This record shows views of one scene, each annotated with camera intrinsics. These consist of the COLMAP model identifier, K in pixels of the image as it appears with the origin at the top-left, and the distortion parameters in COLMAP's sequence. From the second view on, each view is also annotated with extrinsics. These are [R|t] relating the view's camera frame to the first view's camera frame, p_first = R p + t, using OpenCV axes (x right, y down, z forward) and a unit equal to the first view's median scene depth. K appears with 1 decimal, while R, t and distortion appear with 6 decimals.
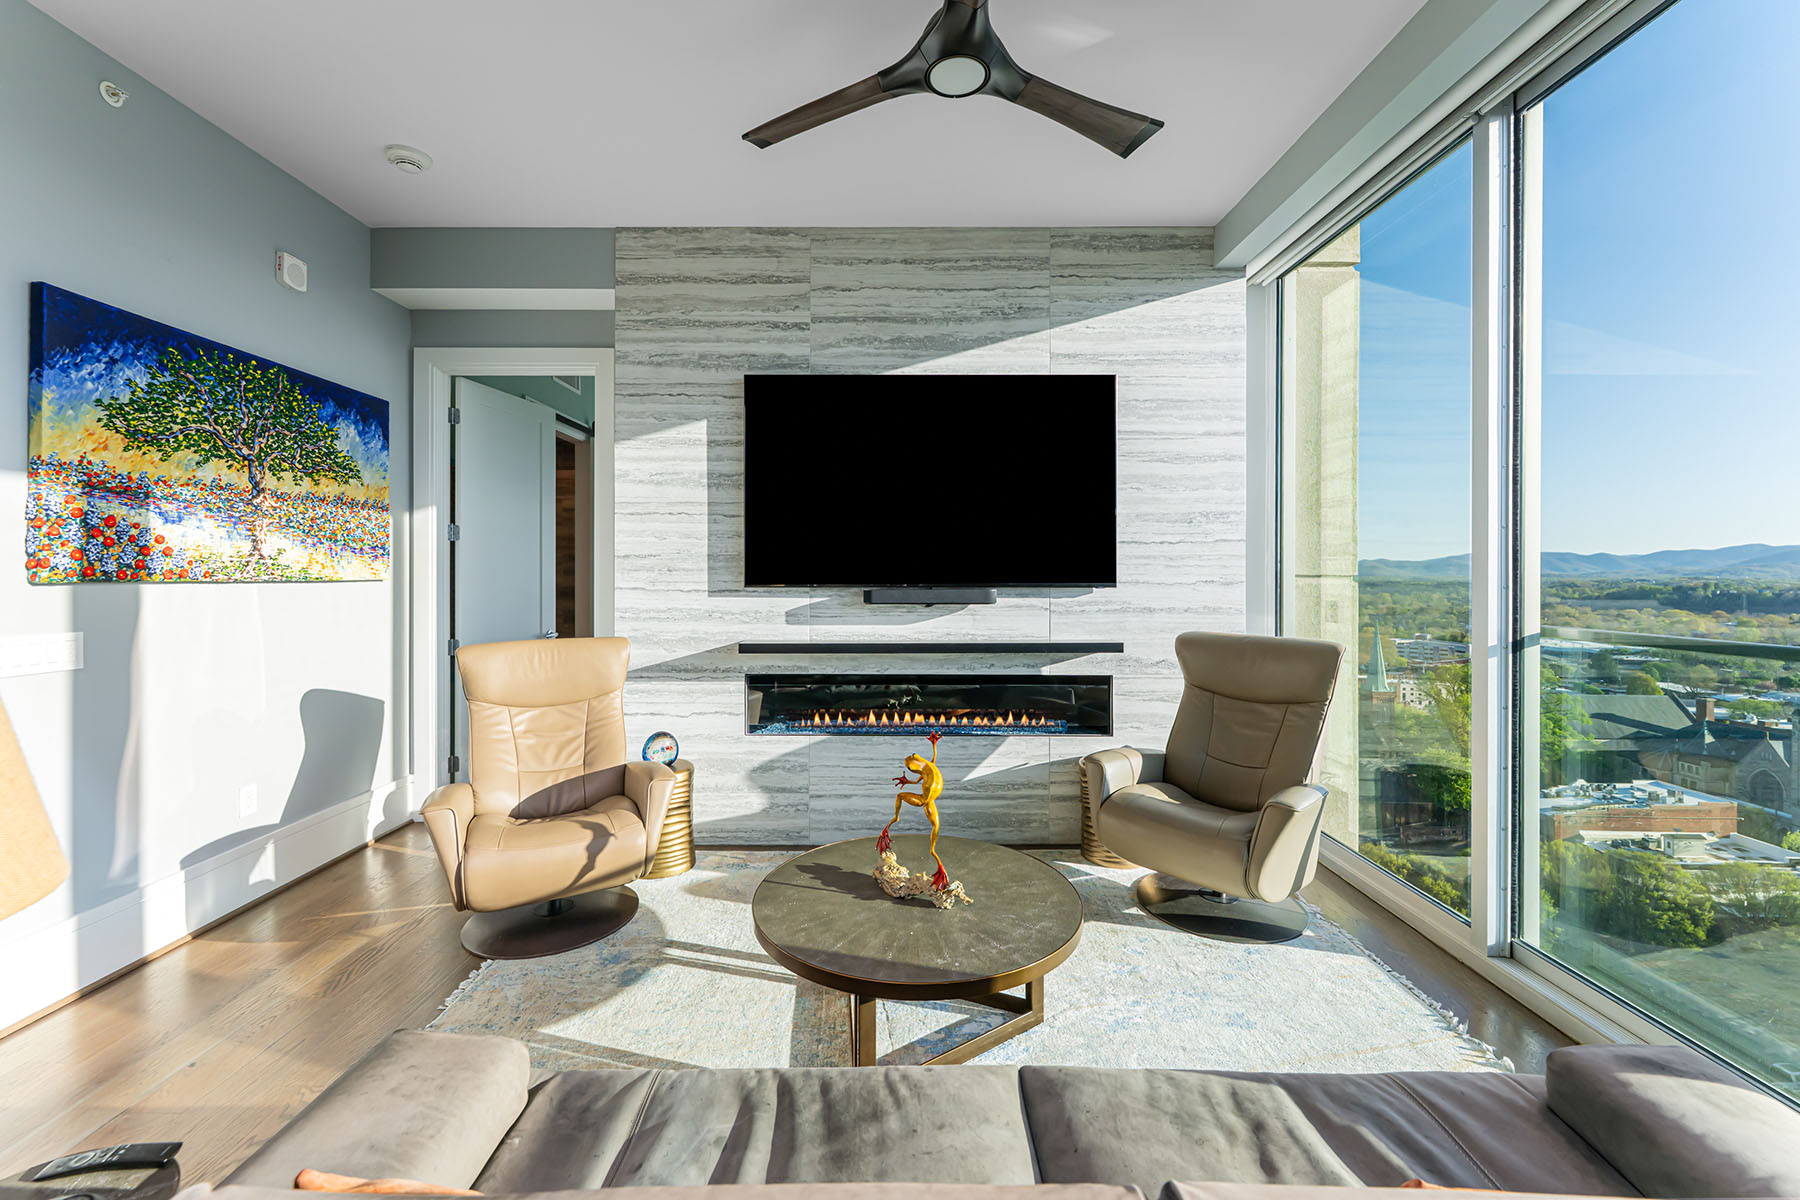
lens RADIAL K [[727.7, 0, 889.1], [0, 727.7, 572.3], [0, 0, 1]] dist [0.001249, 0.000198]
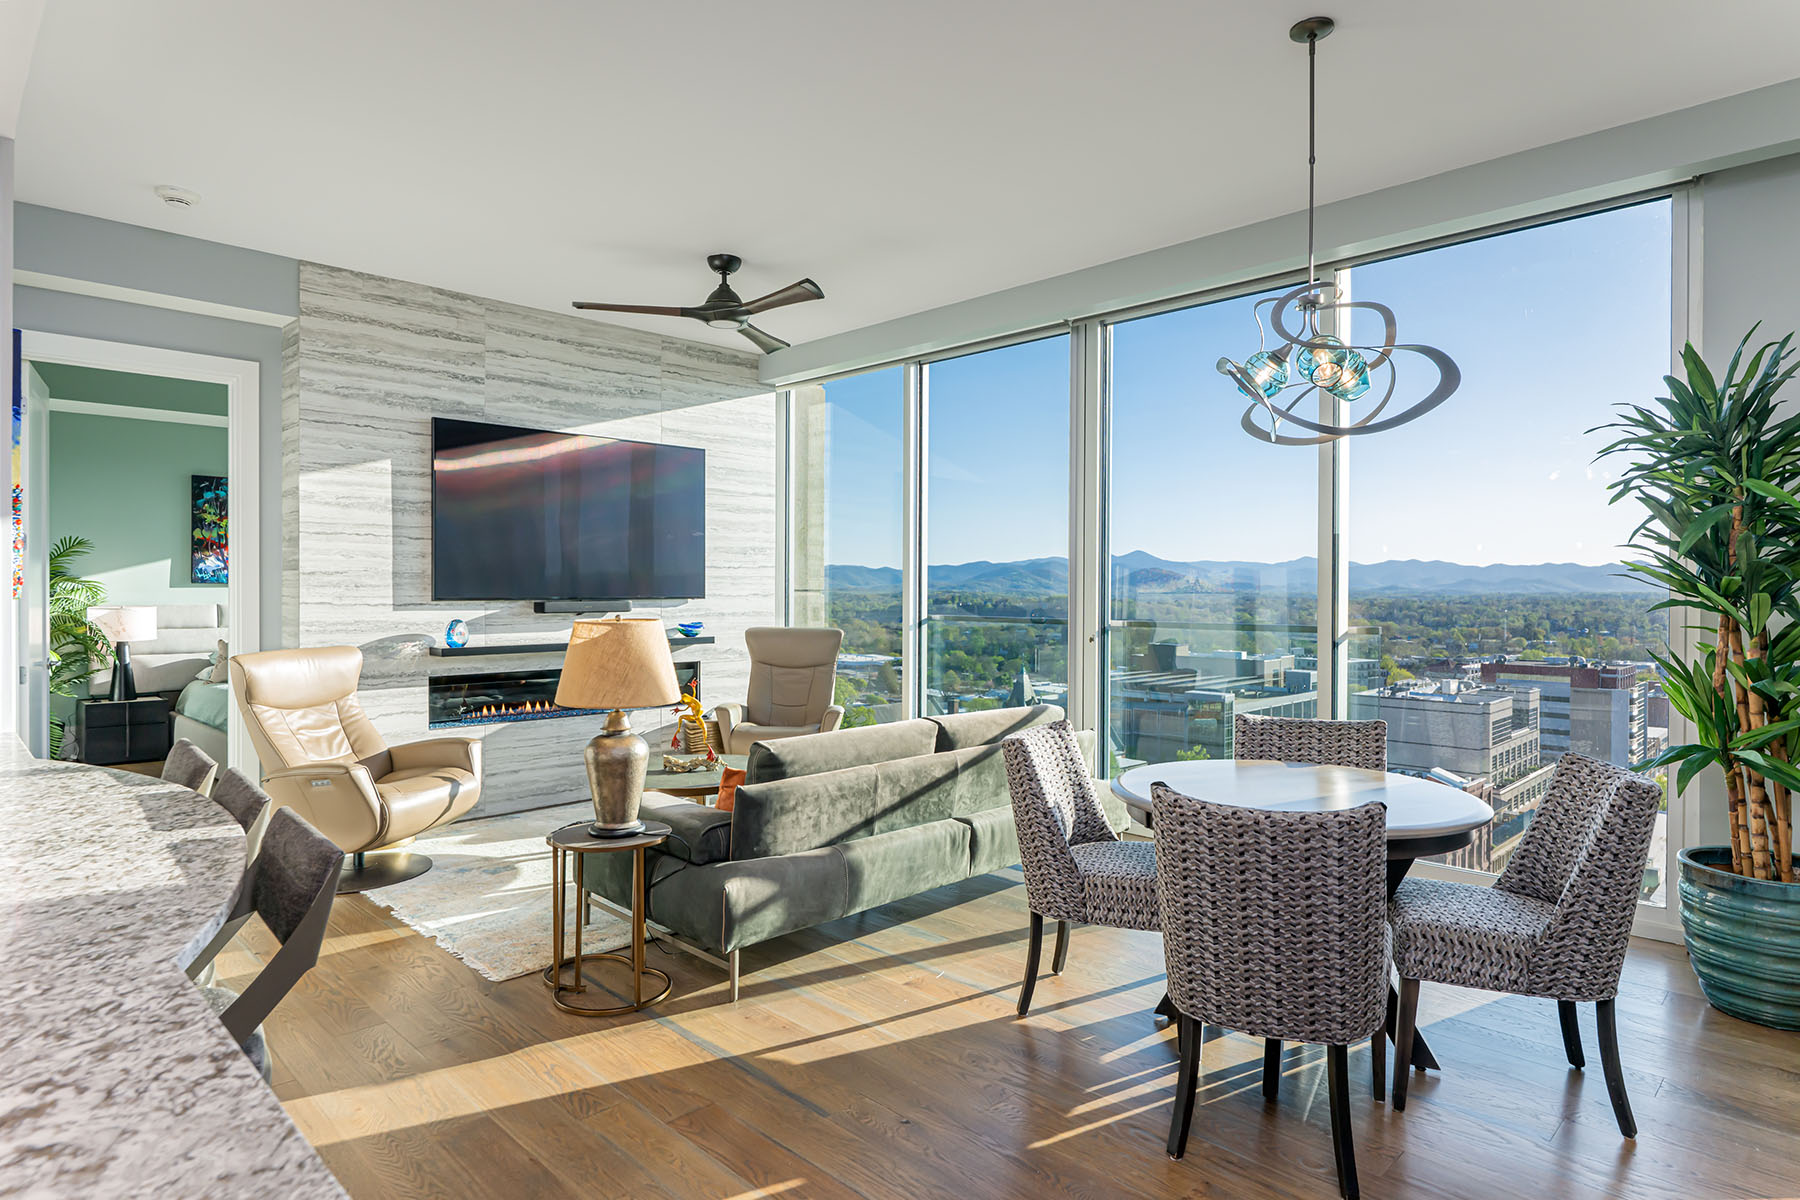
lens RADIAL K [[998.0, 0, 901.7], [0, 998.0, 596.4], [0, 0, 1]] dist [-0.001562, -0.000001]
pose [[0.703386, -0.005579, 0.710786, -0.791452], [-0.002672, 0.999941, 0.010493, -0.005377], [-0.710803, -0.009279, 0.703330, -0.635480]]
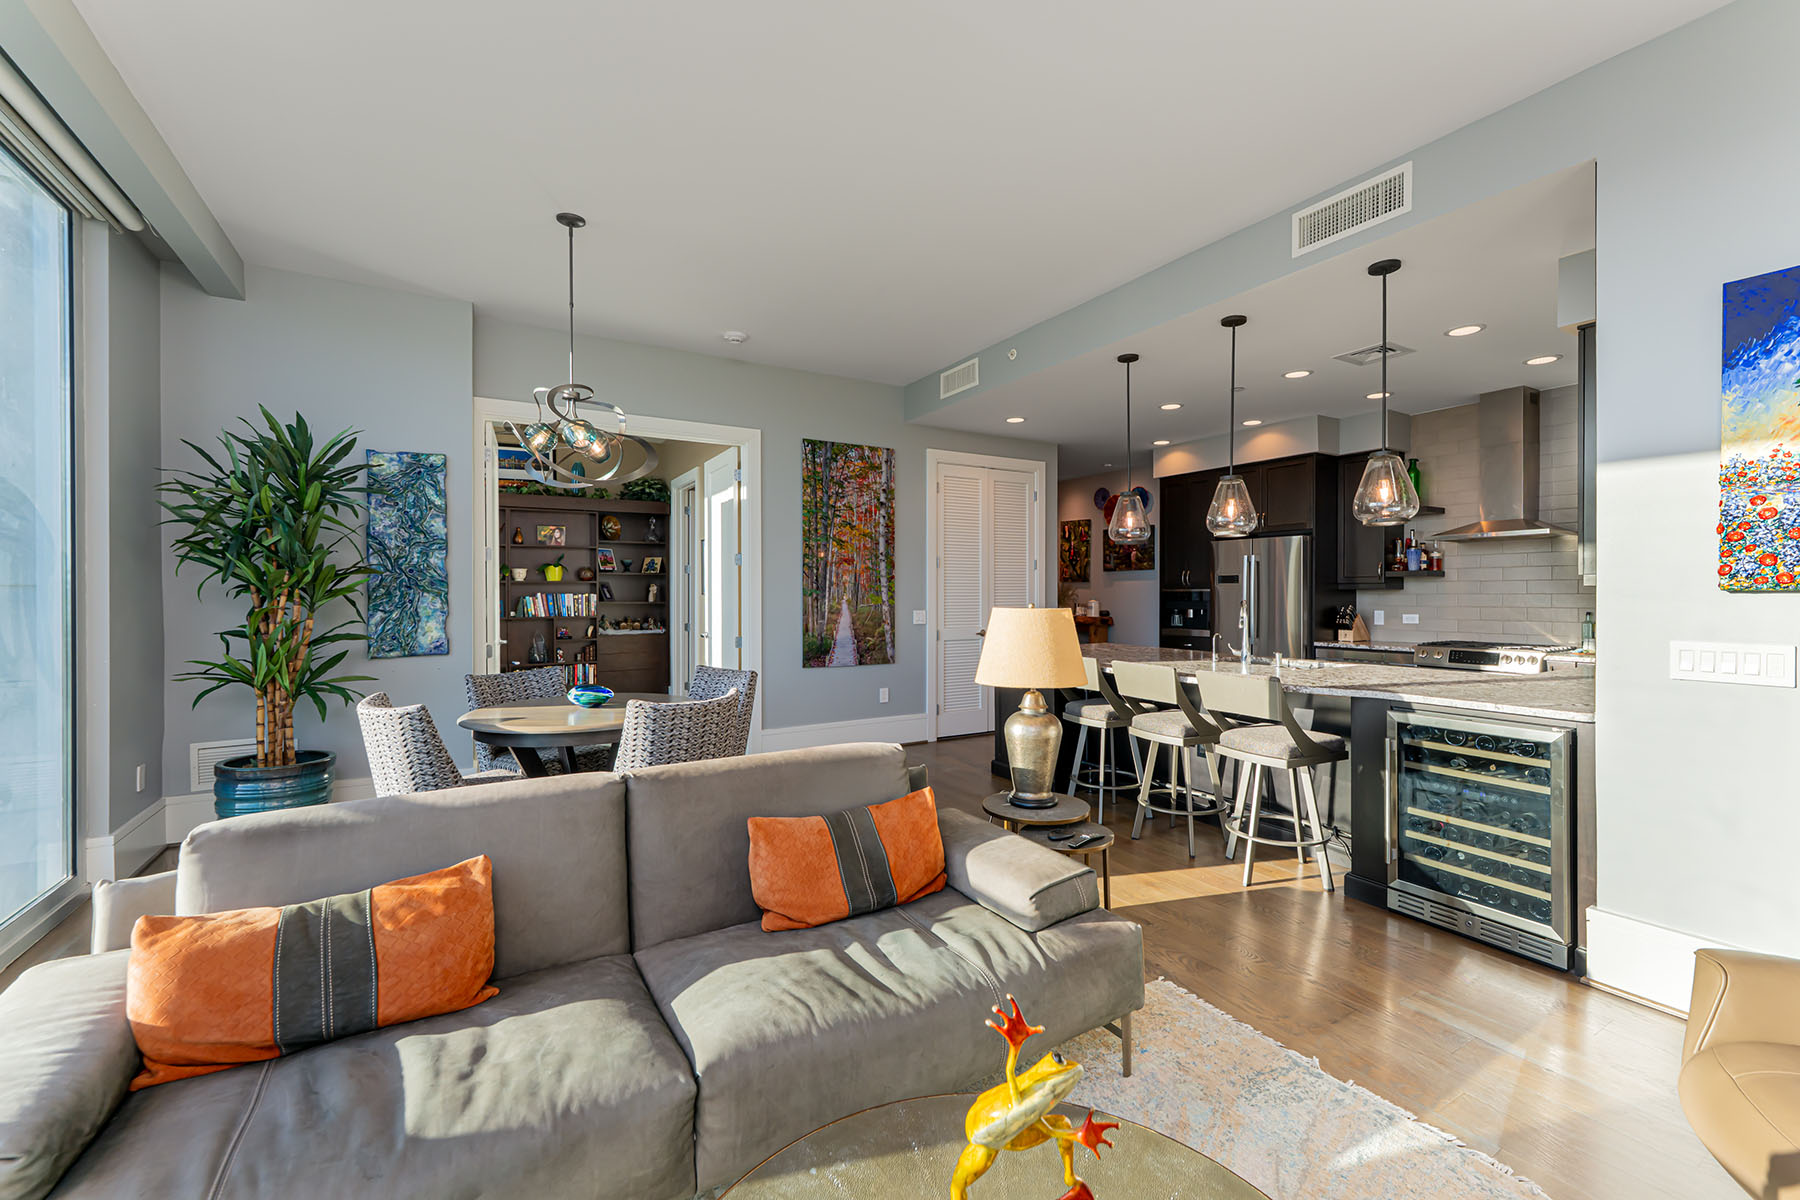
lens RADIAL K [[742.7, 0, 920.7], [0, 742.7, 597.3], [0, 0, 1]] dist [0.000658, -0.000040]
pose [[-0.847772, 0.000748, -0.530360, 0.174491], [-0.001986, 0.999988, 0.004584, 0.013203], [0.530357, 0.004940, -0.847760, 0.776994]]
